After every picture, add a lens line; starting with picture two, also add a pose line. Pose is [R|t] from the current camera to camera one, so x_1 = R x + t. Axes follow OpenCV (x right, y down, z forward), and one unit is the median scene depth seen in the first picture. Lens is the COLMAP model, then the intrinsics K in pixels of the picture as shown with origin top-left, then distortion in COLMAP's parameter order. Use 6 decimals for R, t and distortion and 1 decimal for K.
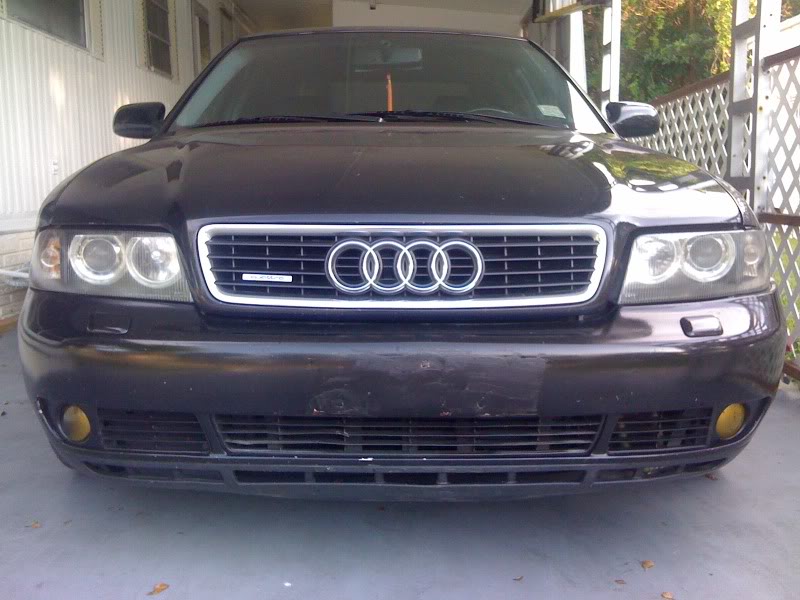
lens RADIAL K [[870.4, 0, 367.8], [0, 870.4, 300.4], [0, 0, 1]] dist [0.166423, -0.334683]
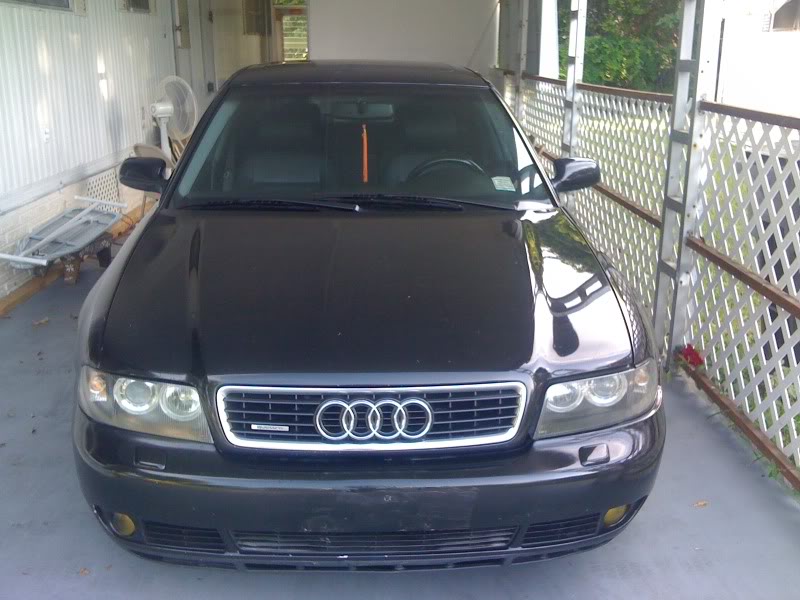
lens RADIAL K [[870.4, 0, 367.8], [0, 870.4, 300.4], [0, 0, 1]] dist [0.166423, -0.334683]
pose [[0.999424, 0.010427, 0.032292, -0.011422], [-0.014945, 0.989613, 0.142977, -0.400267], [-0.030466, -0.143377, 0.989199, -0.284312]]
